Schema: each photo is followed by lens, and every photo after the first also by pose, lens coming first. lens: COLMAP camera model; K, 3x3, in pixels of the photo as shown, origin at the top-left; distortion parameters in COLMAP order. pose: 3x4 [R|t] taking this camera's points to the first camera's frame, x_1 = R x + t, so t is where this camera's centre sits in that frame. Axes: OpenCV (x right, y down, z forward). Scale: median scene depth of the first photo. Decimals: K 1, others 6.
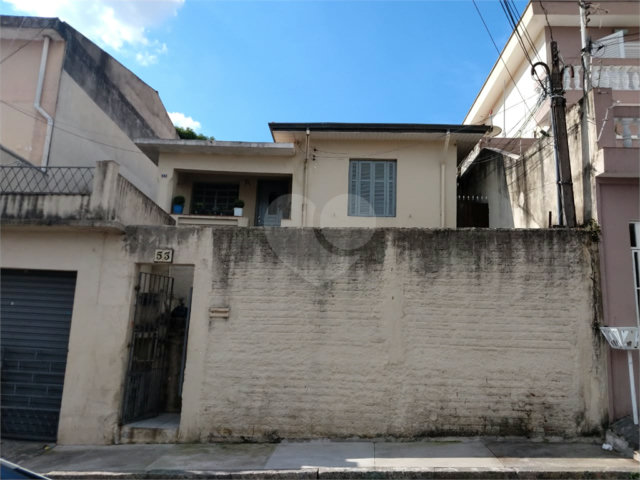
lens RADIAL K [[448.7, 0, 320.0], [0, 448.7, 240.0], [0, 0, 1]] dist [0.137949, -0.244611]
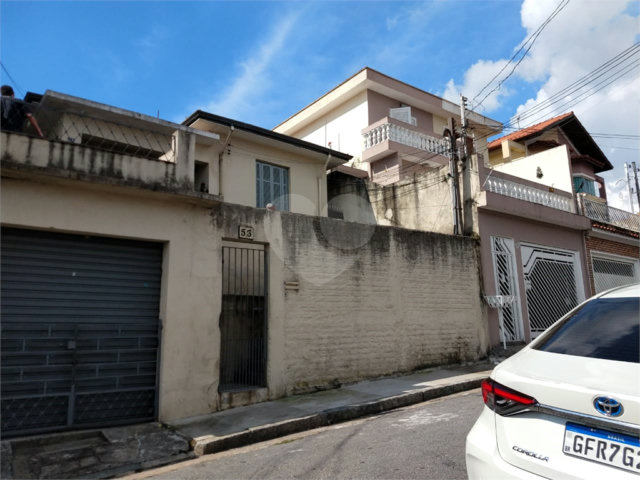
lens RADIAL K [[448.7, 0, 320.0], [0, 448.7, 240.0], [0, 0, 1]] dist [0.137949, -0.244611]
pose [[0.778867, 0.072467, 0.622988, -0.898108], [-0.068456, 0.997191, -0.030409, 0.074110], [-0.623442, -0.018963, 0.781640, 0.054208]]
